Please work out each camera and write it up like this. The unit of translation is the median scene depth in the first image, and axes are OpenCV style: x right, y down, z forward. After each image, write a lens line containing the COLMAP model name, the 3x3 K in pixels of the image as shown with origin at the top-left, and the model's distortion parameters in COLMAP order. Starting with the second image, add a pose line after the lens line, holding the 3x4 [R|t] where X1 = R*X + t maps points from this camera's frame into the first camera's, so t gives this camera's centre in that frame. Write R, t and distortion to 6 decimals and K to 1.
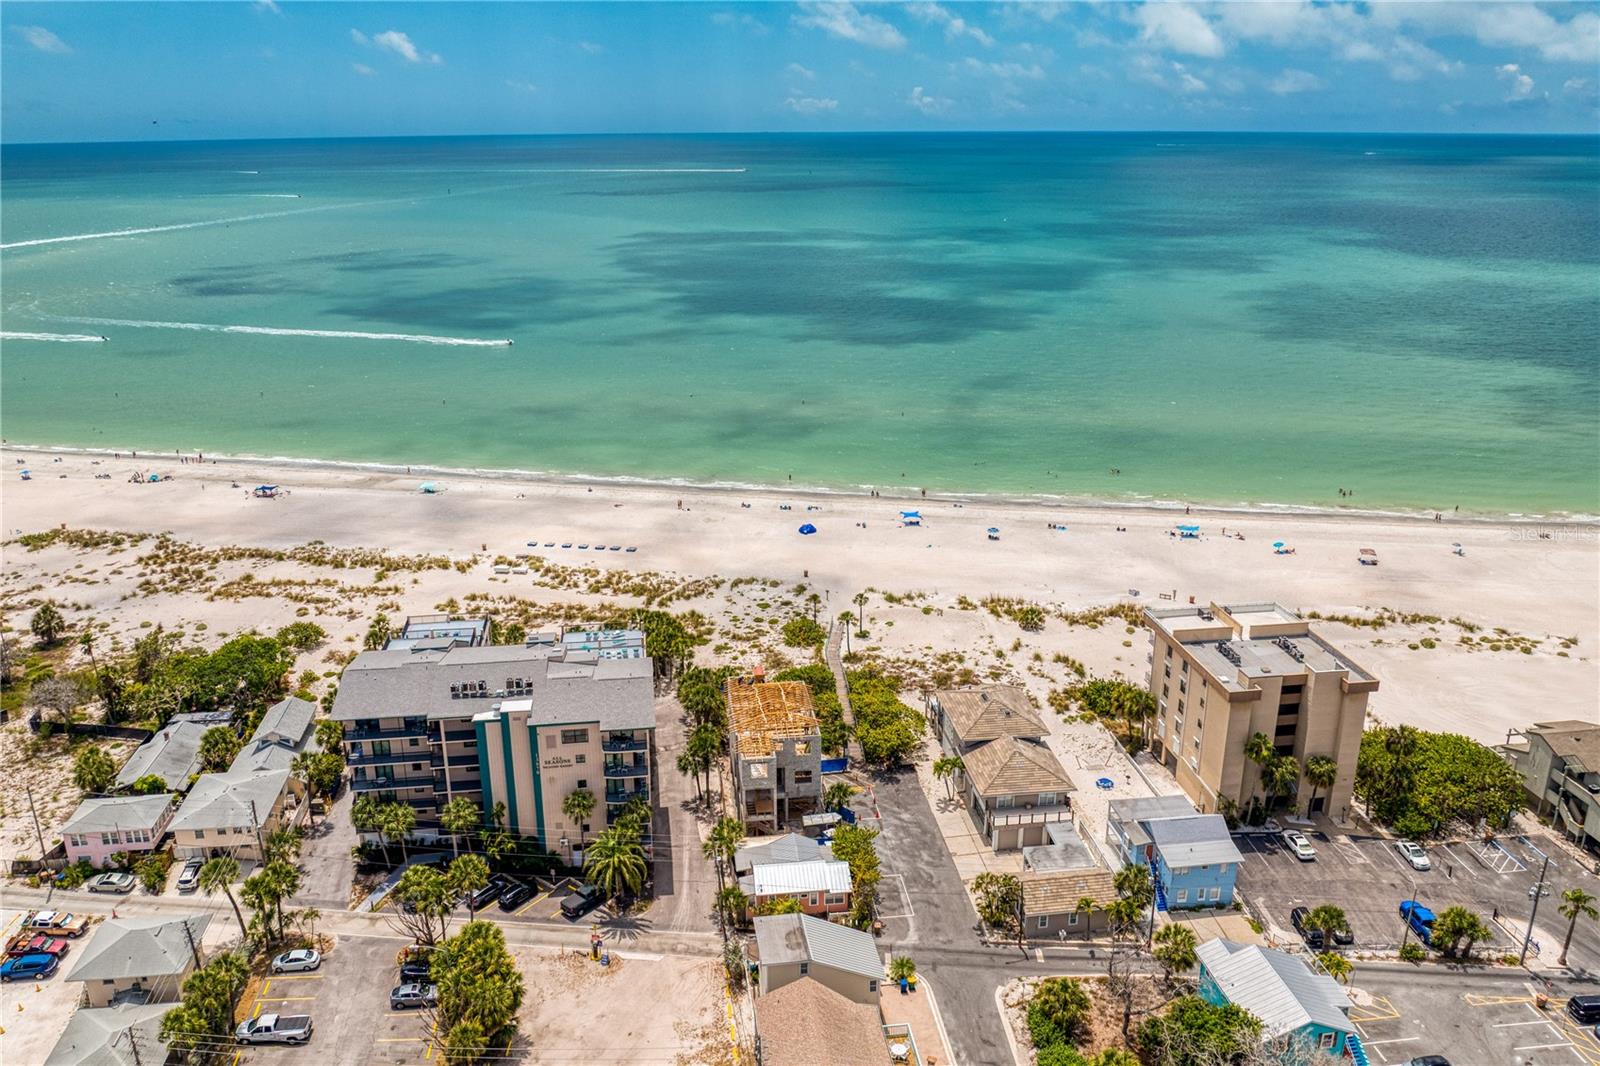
lens RADIAL K [[1202.3, 0, 785.9], [0, 1202.3, 526.3], [0, 0, 1]] dist [-0.034672, -0.011969]
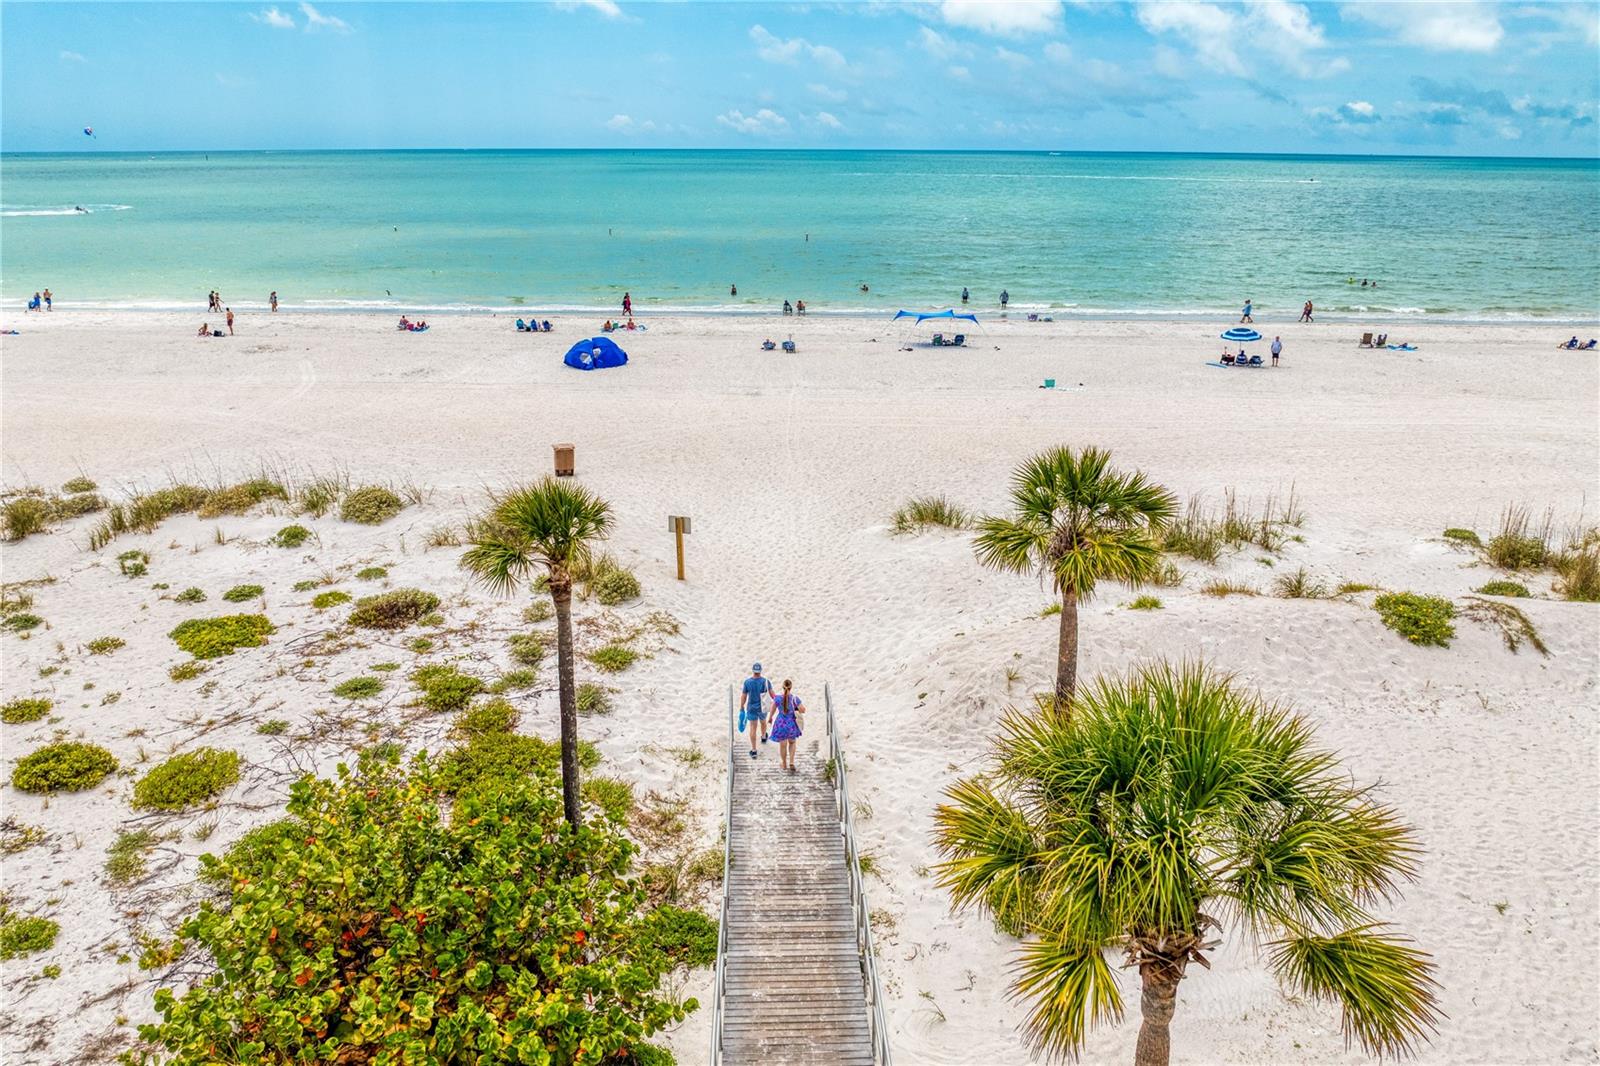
lens RADIAL K [[1202.3, 0, 802.6], [0, 1202.3, 529.9], [0, 0, 1]] dist [-0.034672, -0.011969]
pose [[0.988377, -0.032629, 0.148478, 0.030270], [0.034512, 0.999353, -0.010124, 0.063515], [-0.148052, 0.015131, 0.988864, 0.940126]]
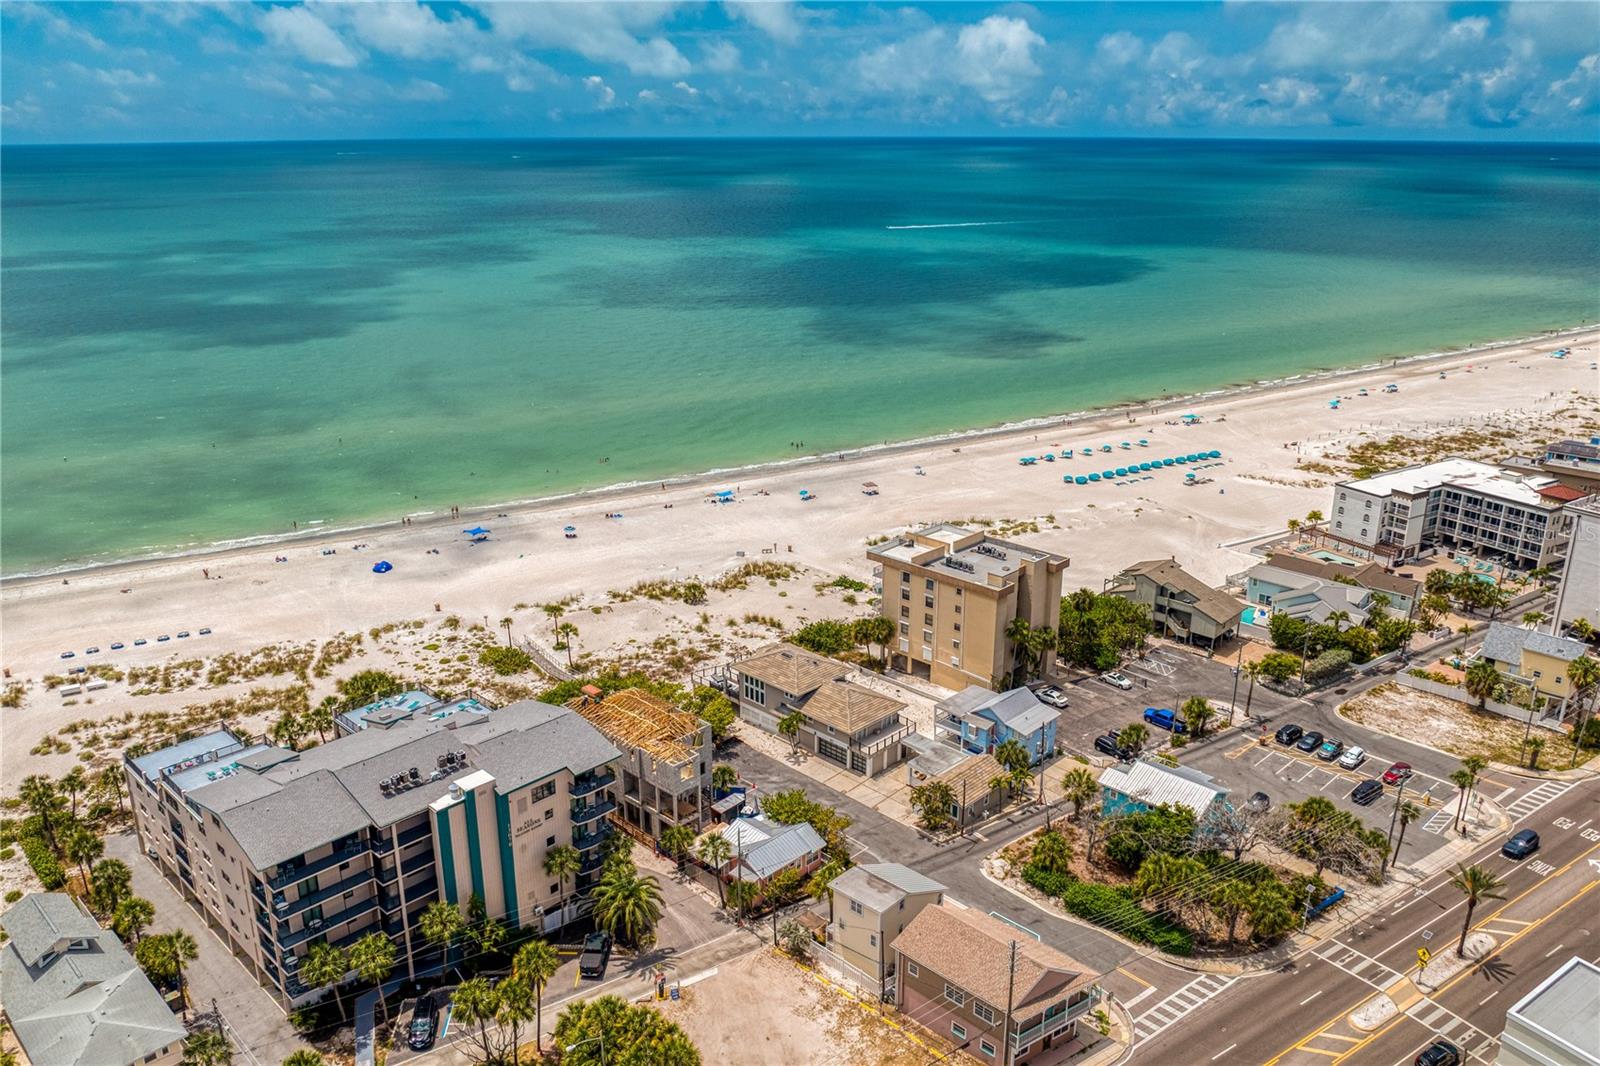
lens RADIAL K [[1202.3, 0, 786.2], [0, 1202.3, 522.8], [0, 0, 1]] dist [-0.034672, -0.011969]
pose [[0.781414, -0.187656, 0.595128, -0.371792], [0.193517, 0.979566, 0.054786, -0.028454], [-0.593248, 0.072356, 0.801761, 0.094621]]
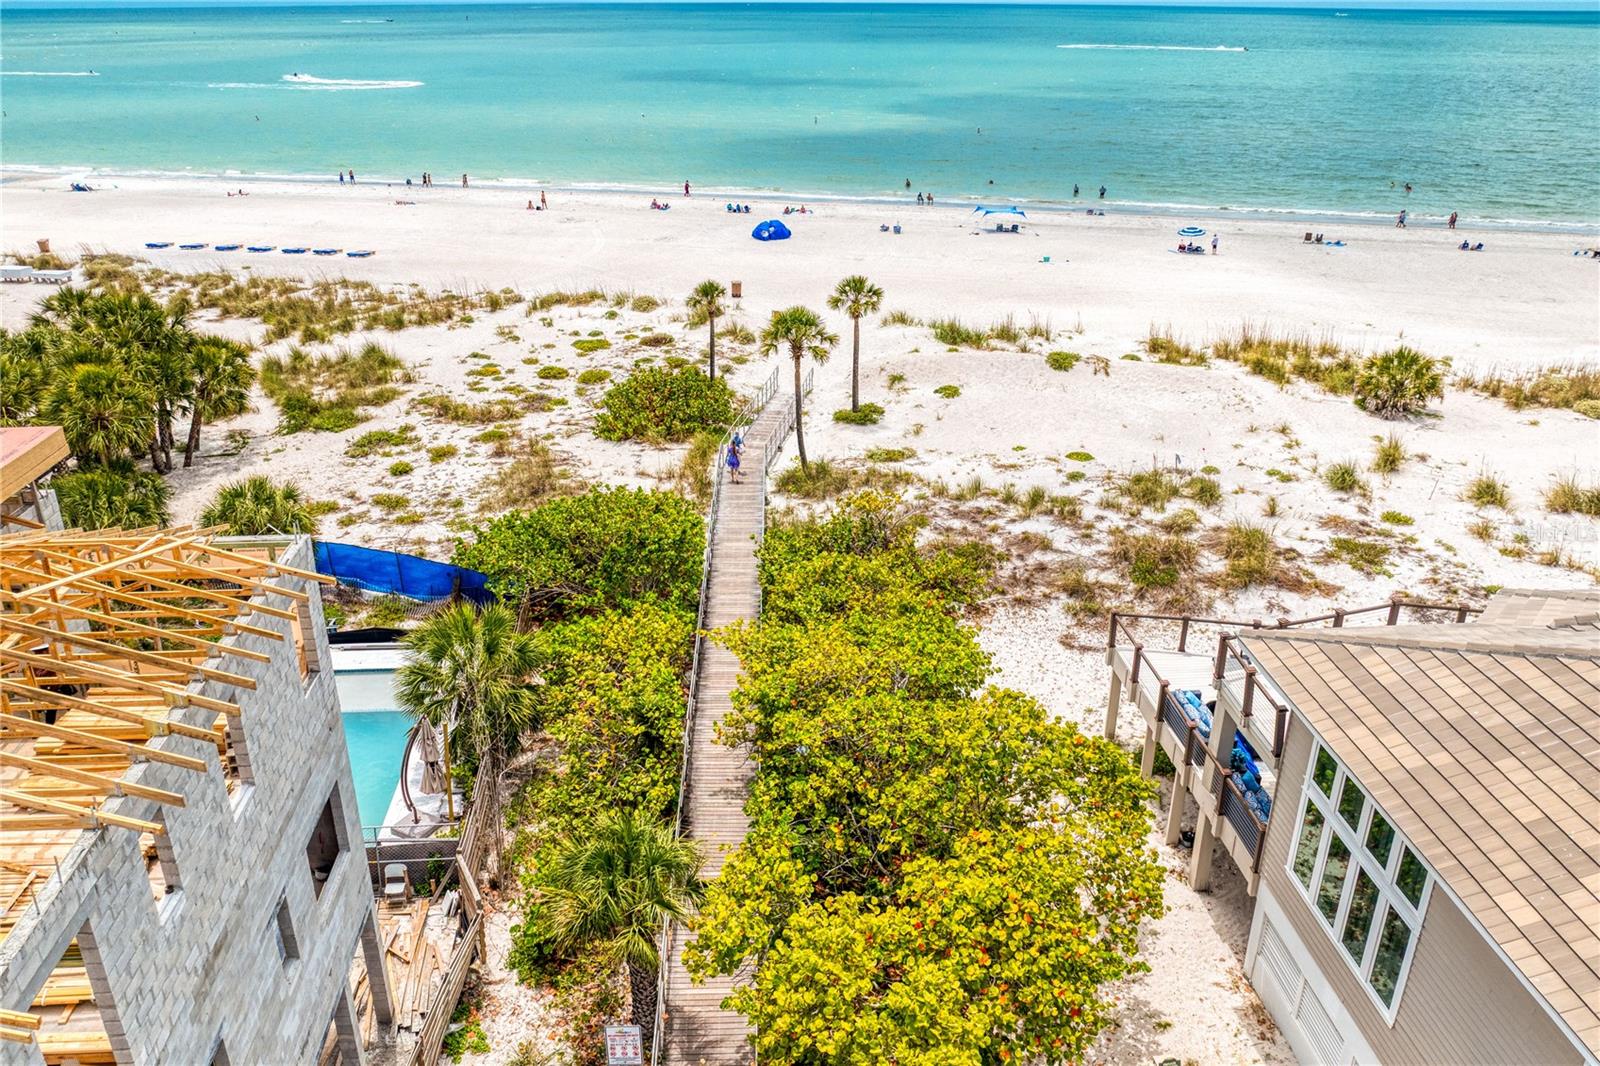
lens RADIAL K [[1202.3, 0, 796.5], [0, 1202.3, 536.9], [0, 0, 1]] dist [-0.034672, -0.011969]
pose [[0.999028, 0.027463, -0.034486, 0.060942], [-0.023834, 0.994545, 0.101553, 0.093289], [0.037087, -0.100633, 0.994232, 0.710768]]
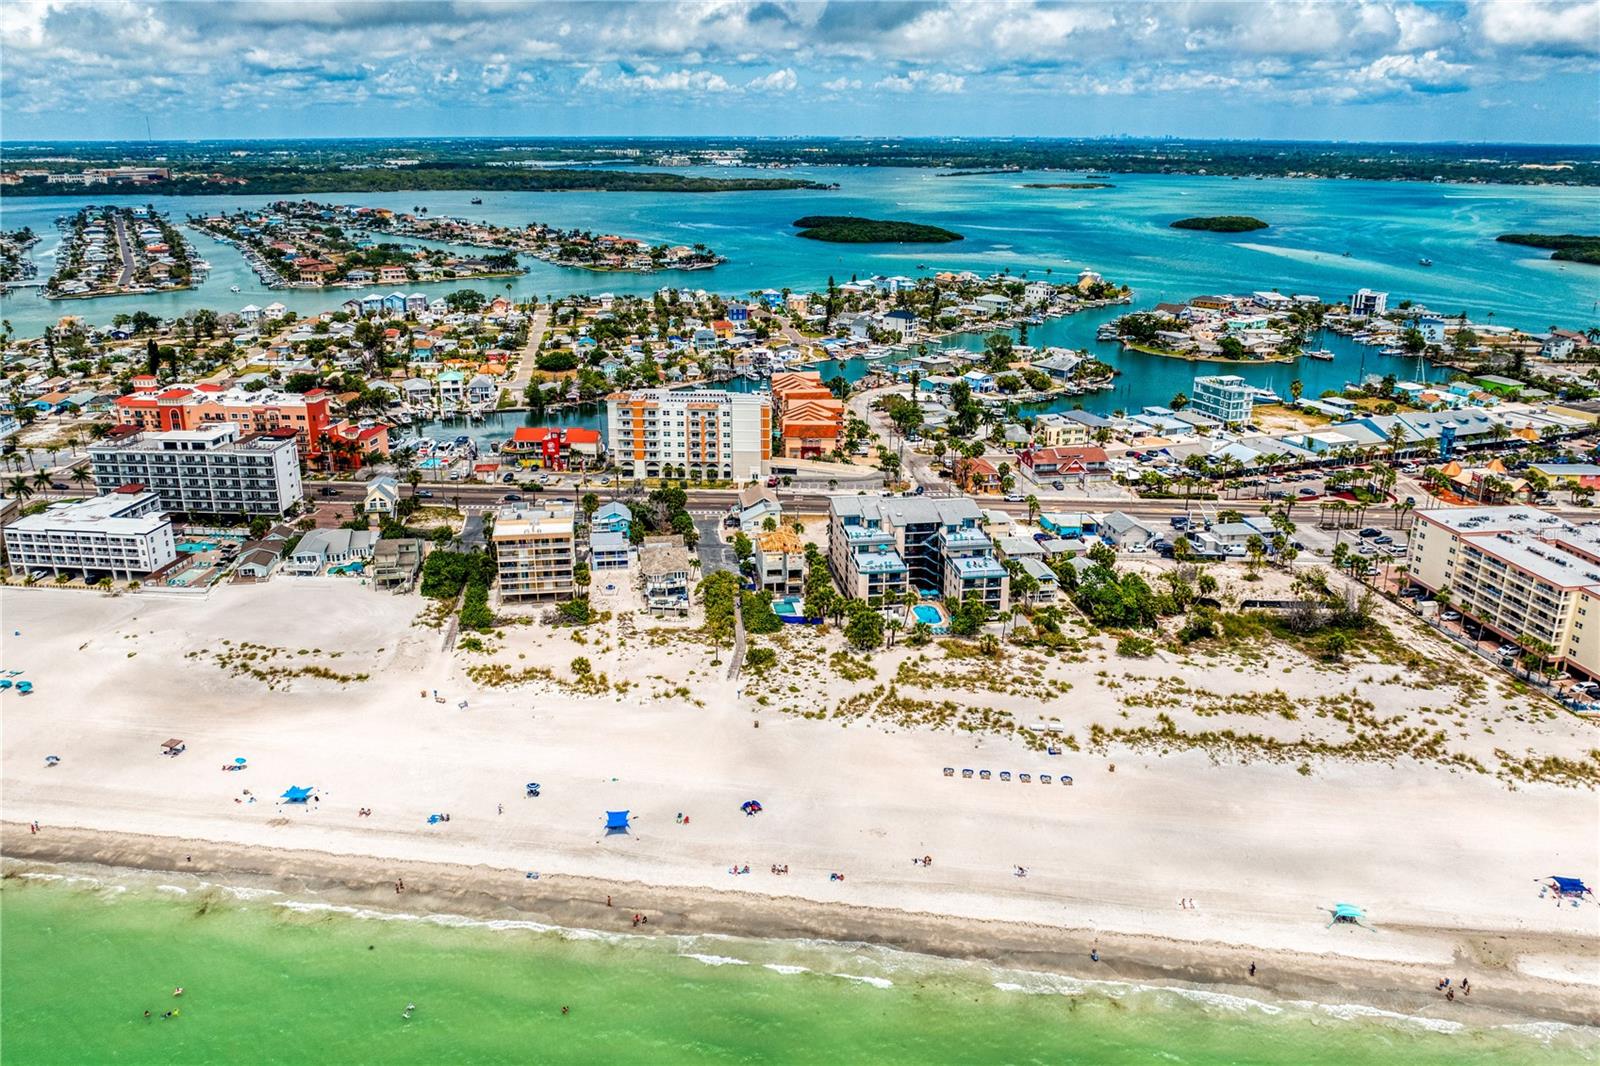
lens RADIAL K [[1202.3, 0, 801.2], [0, 1202.3, 533.0], [0, 0, 1]] dist [-0.034672, -0.011969]
pose [[-0.999442, 0.015272, -0.029702, 0.007654], [-0.005724, 0.797840, 0.602842, -0.840504], [0.032904, 0.602676, -0.797307, 2.028510]]
